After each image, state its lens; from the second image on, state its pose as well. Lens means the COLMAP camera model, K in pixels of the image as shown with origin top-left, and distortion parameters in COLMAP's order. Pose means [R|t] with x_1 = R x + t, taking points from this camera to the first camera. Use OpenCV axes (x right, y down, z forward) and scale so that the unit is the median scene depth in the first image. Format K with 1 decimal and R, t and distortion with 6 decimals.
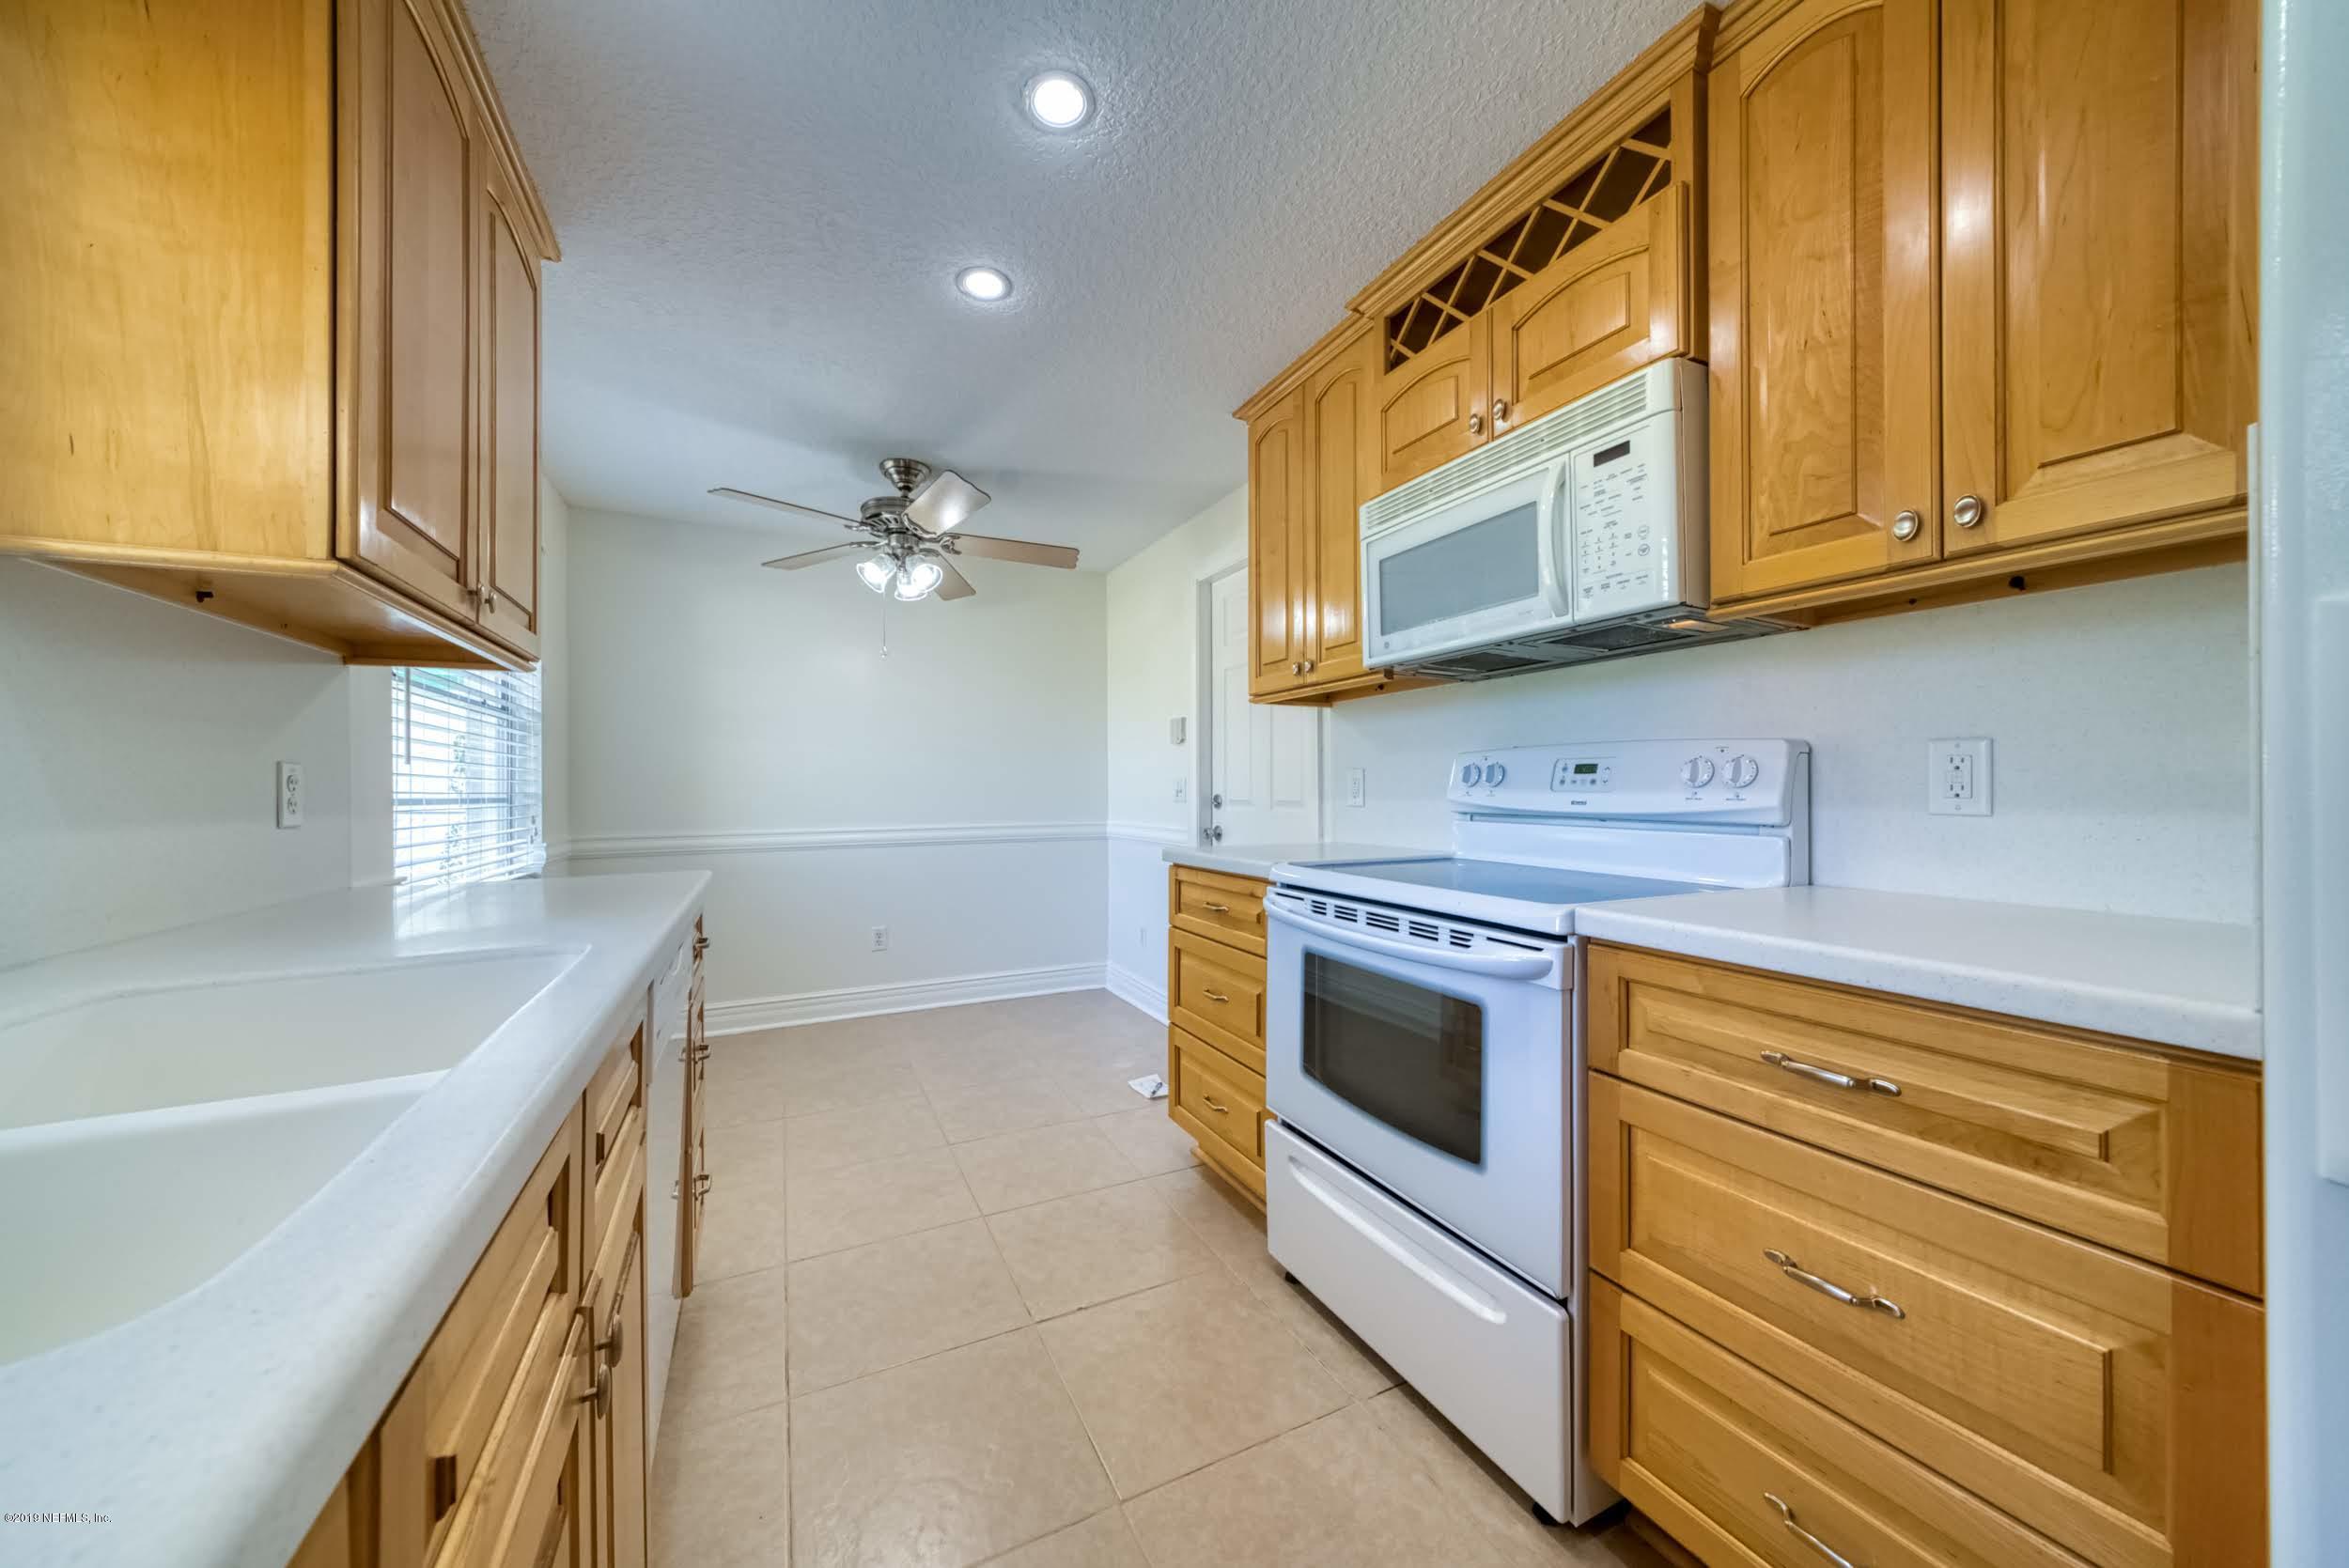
lens RADIAL K [[798.1, 0, 1156.6], [0, 798.1, 779.0], [0, 0, 1]] dist [0.002054, -0.000064]
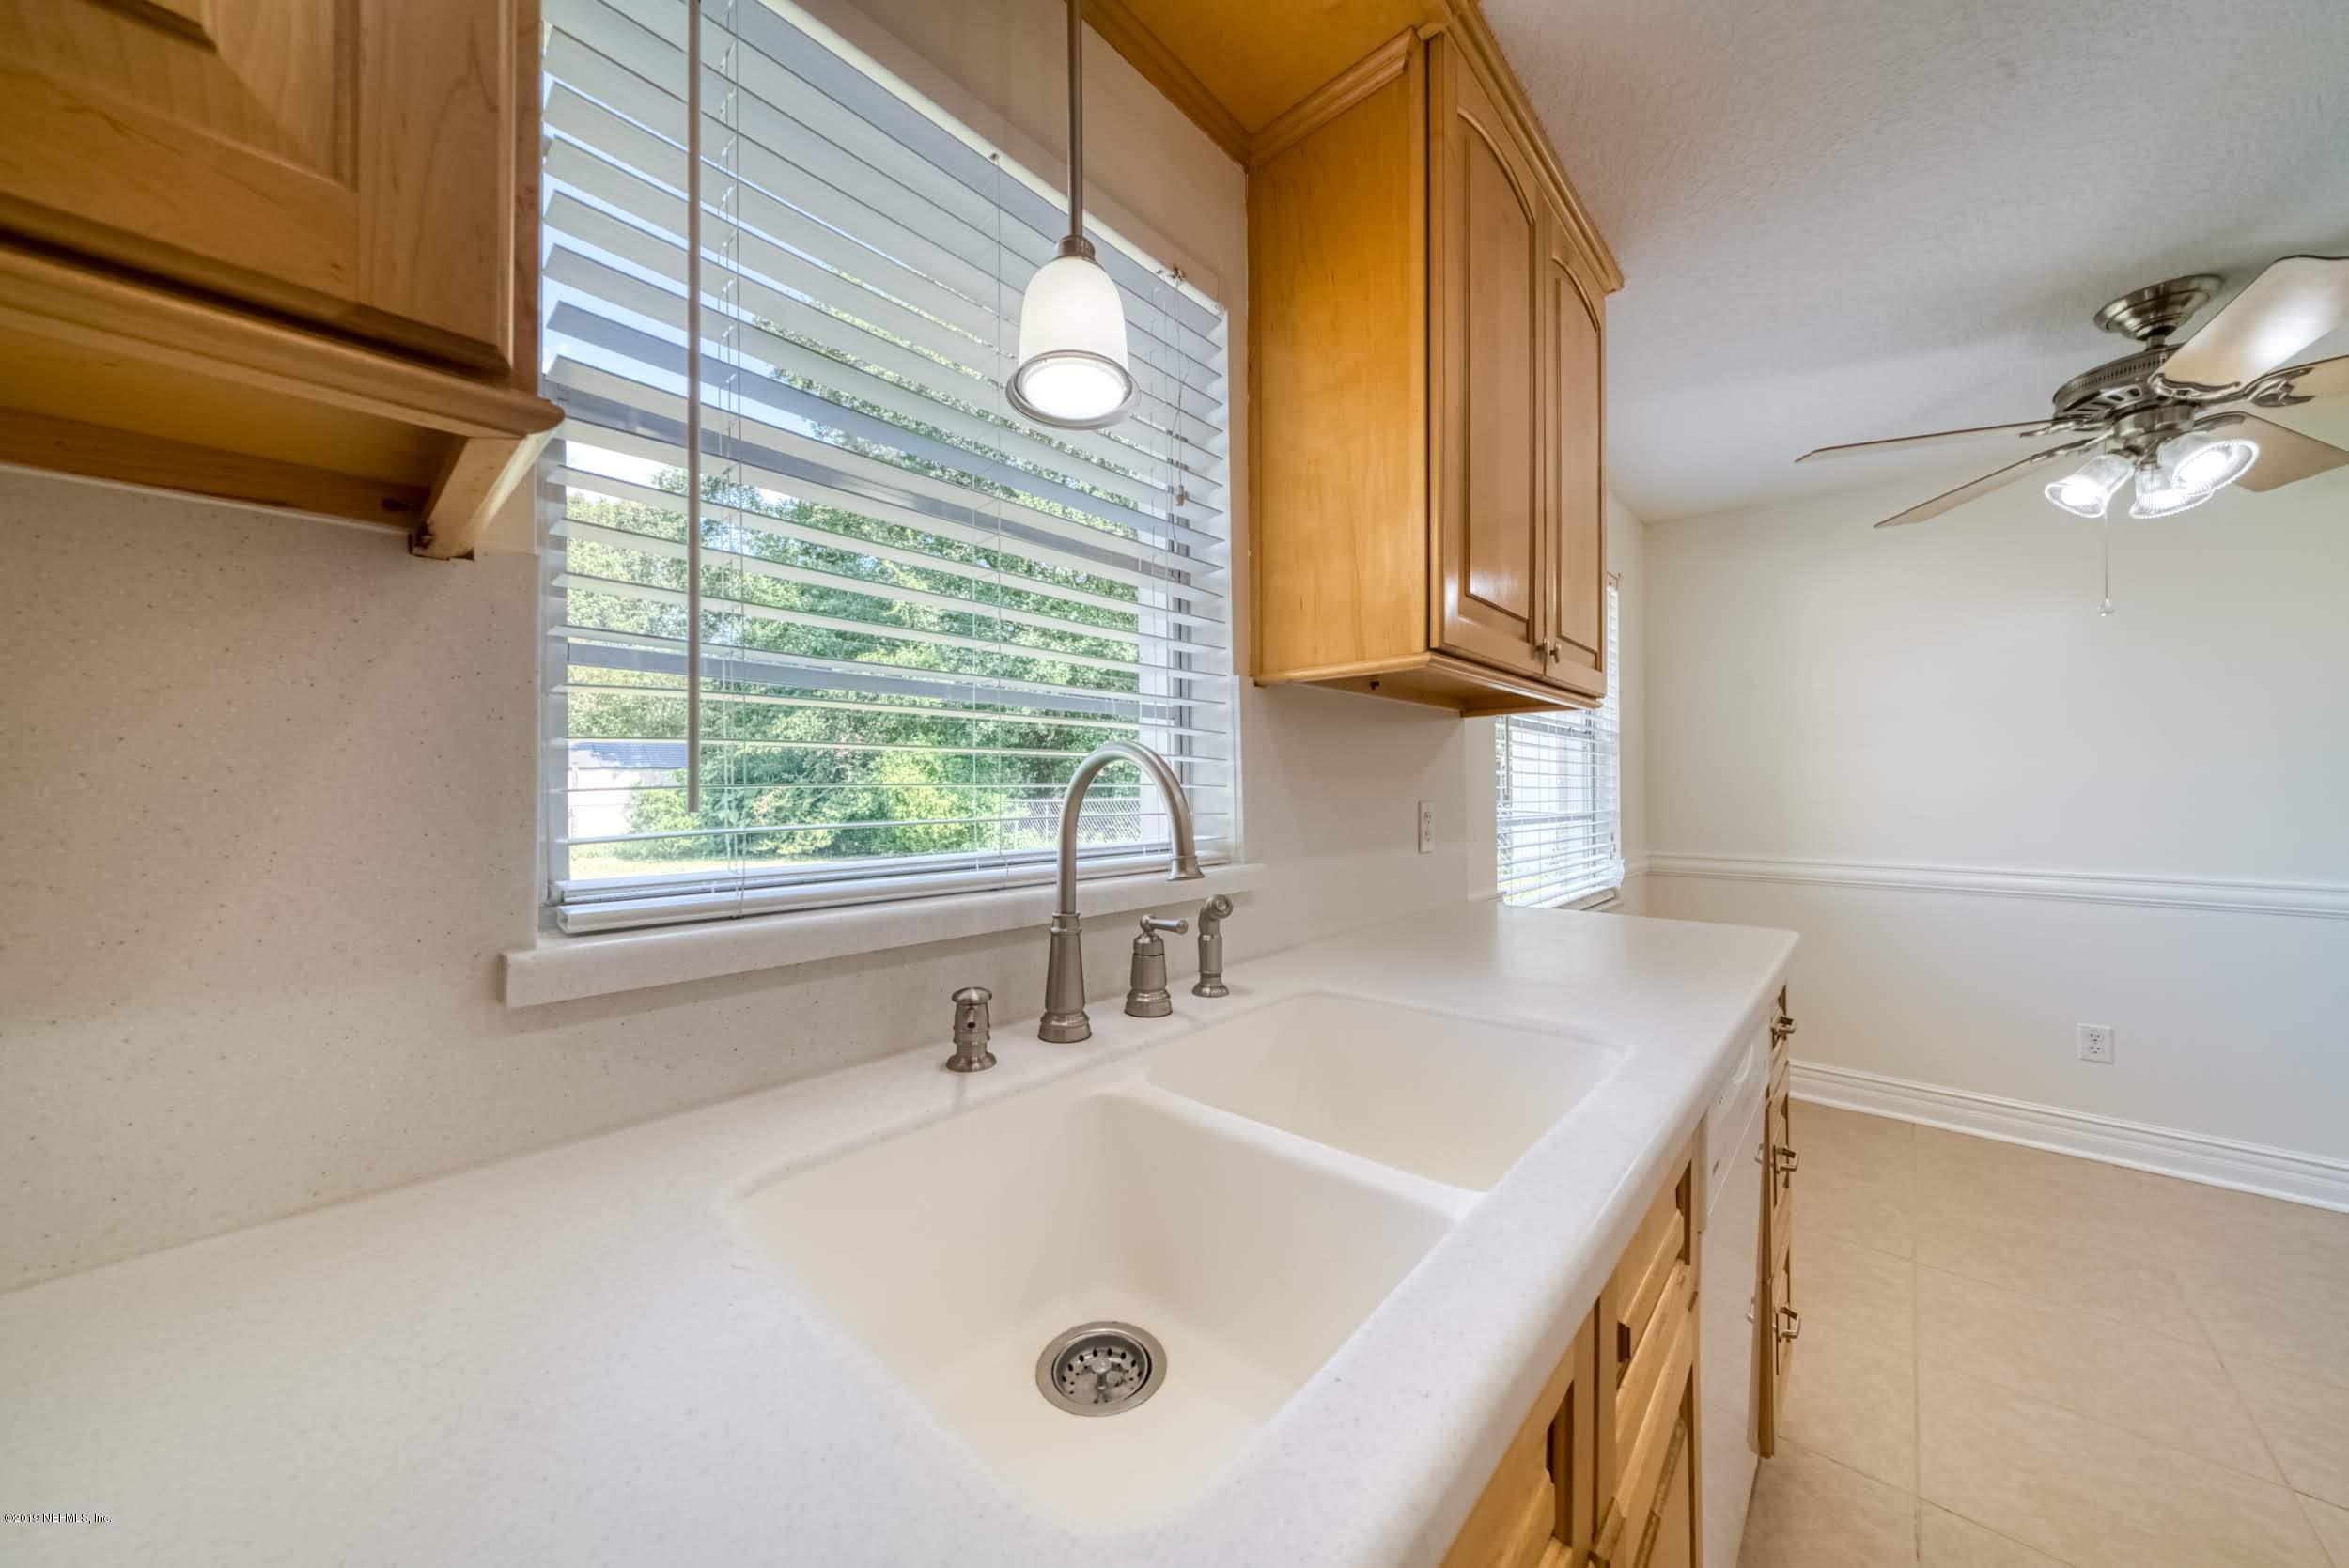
lens RADIAL K [[798.1, 0, 1156.6], [0, 798.1, 779.0], [0, 0, 1]] dist [0.002054, -0.000064]
pose [[0.367024, -0.002495, -0.930208, -0.043007], [0.006690, 0.999978, -0.000042, -0.045948], [0.930187, -0.006207, 0.367033, 0.100919]]
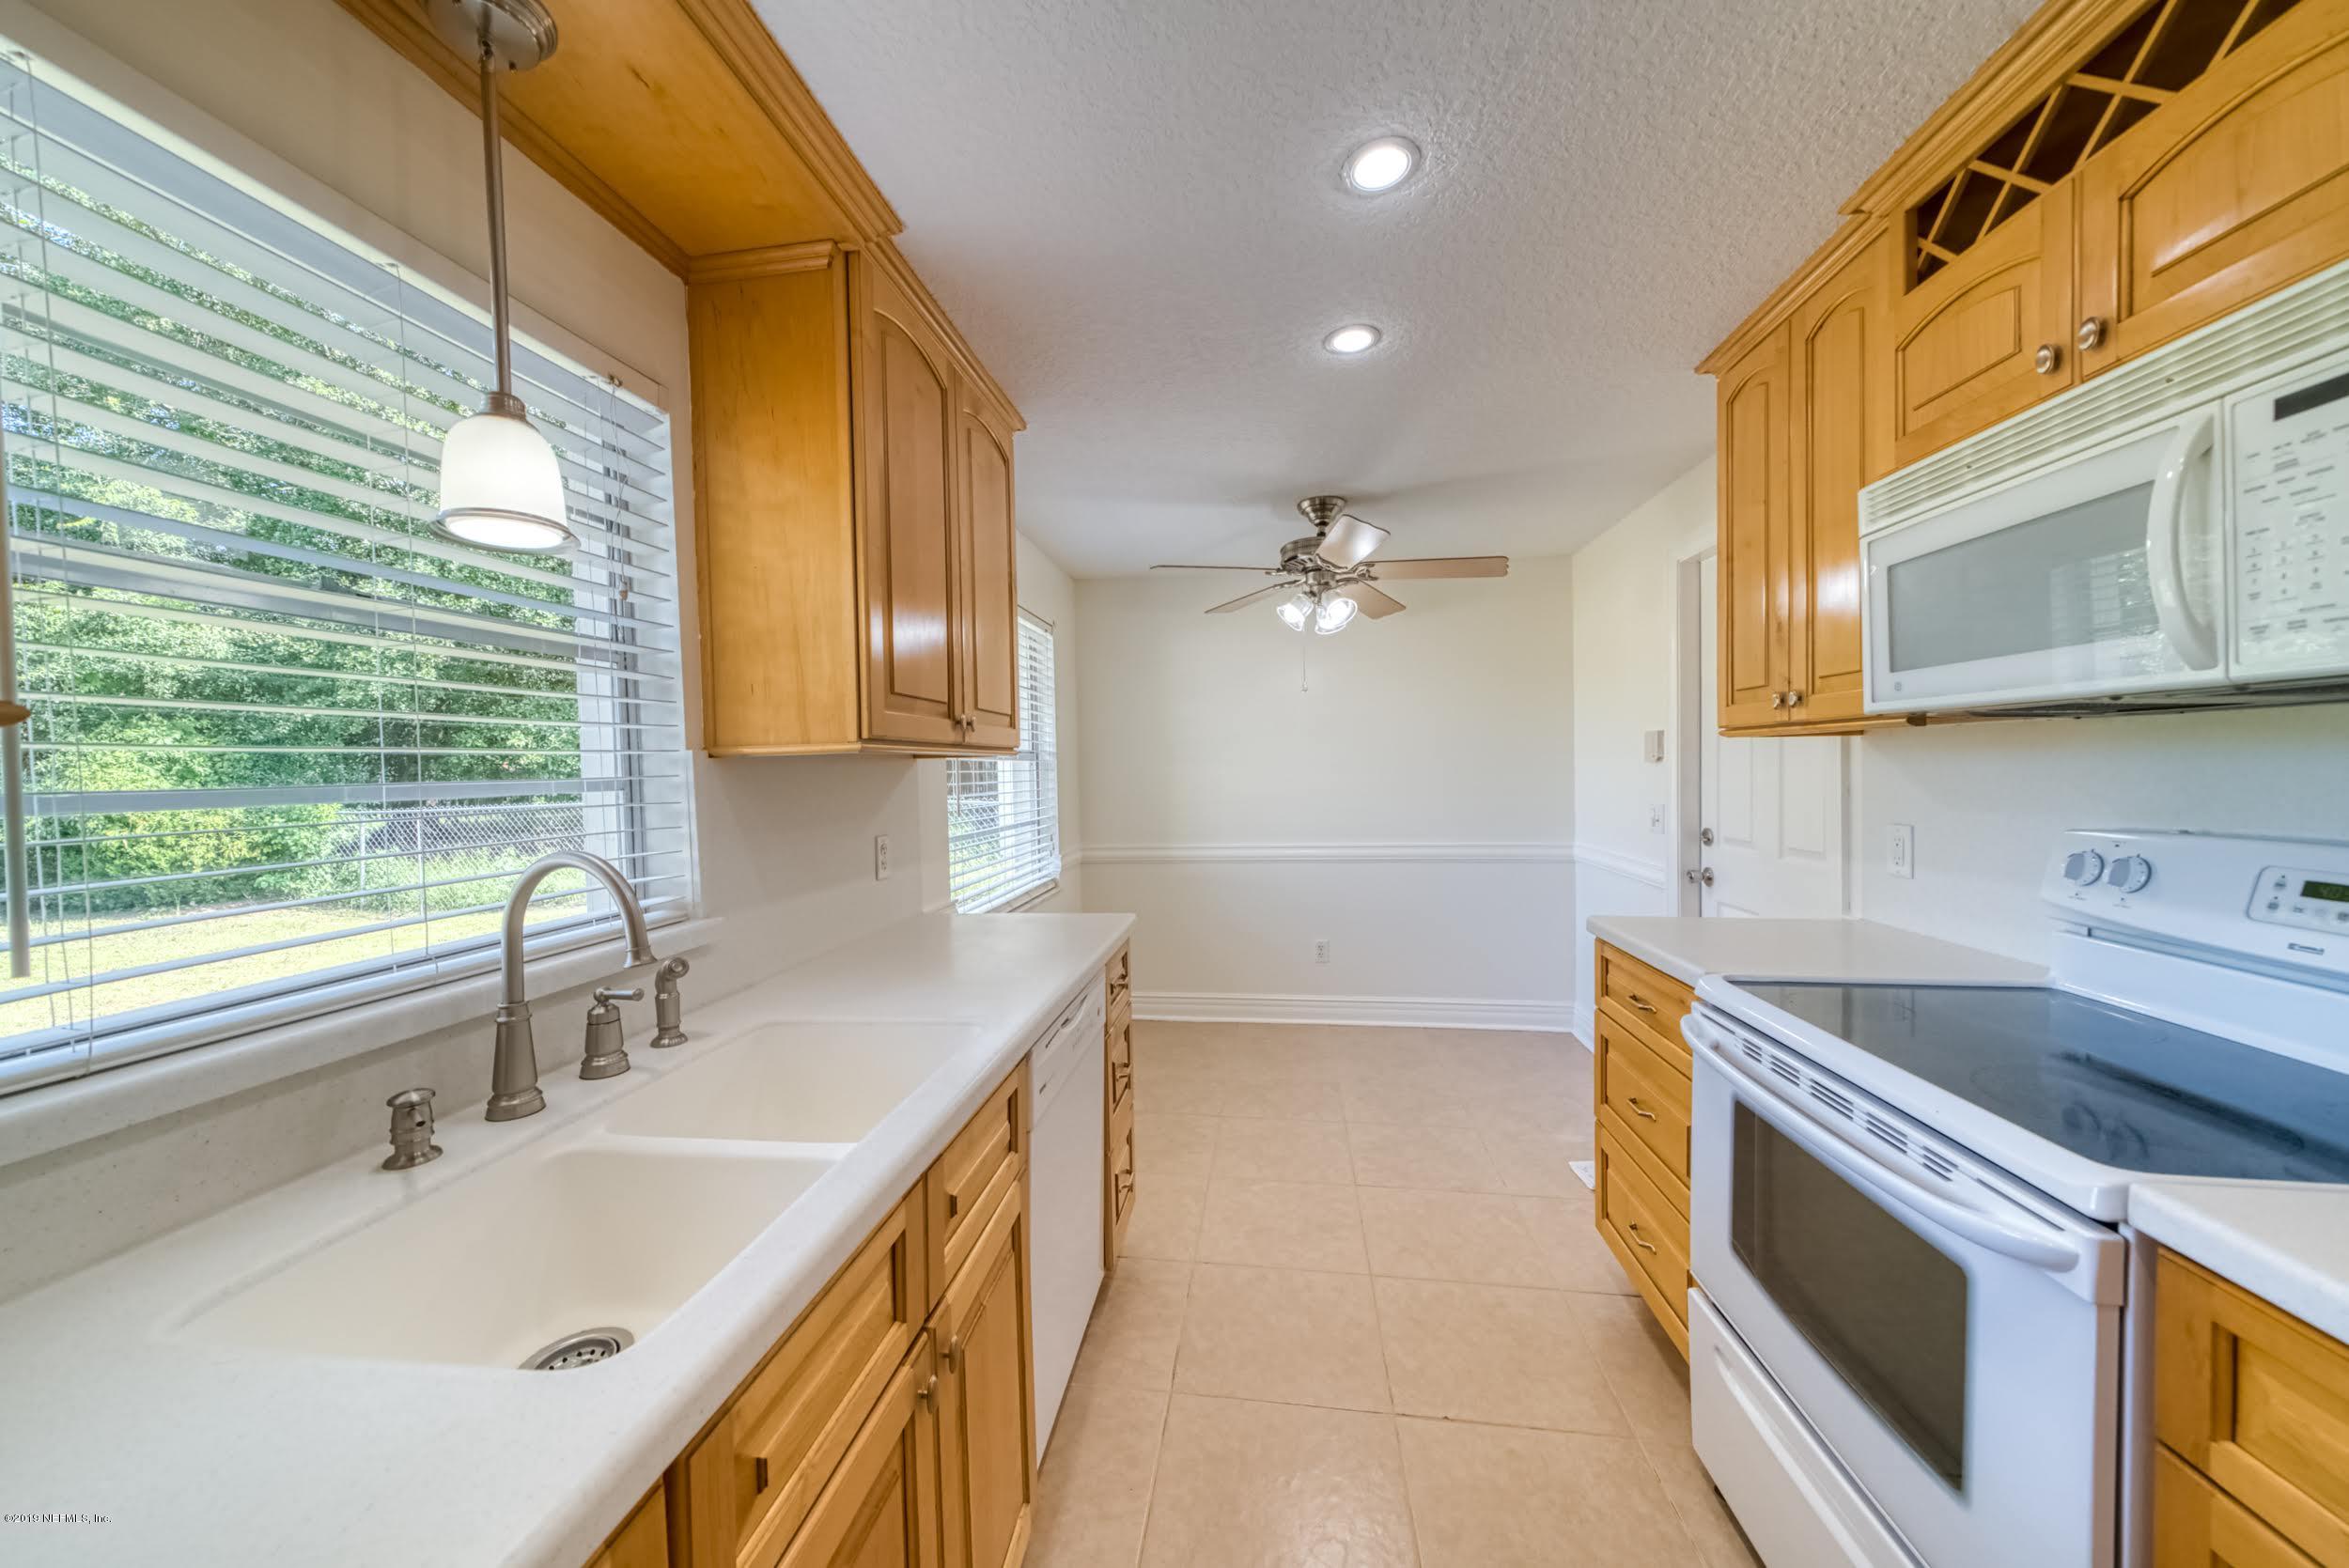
lens RADIAL K [[817.3, 0, 1153.6], [0, 817.3, 780.4], [0, 0, 1]] dist [0.005996, -0.002227]
pose [[0.826221, -0.002366, -0.563340, 0.152581], [0.022008, 0.999363, 0.028081, -0.120185], [0.562915, -0.035600, 0.825748, 0.019541]]
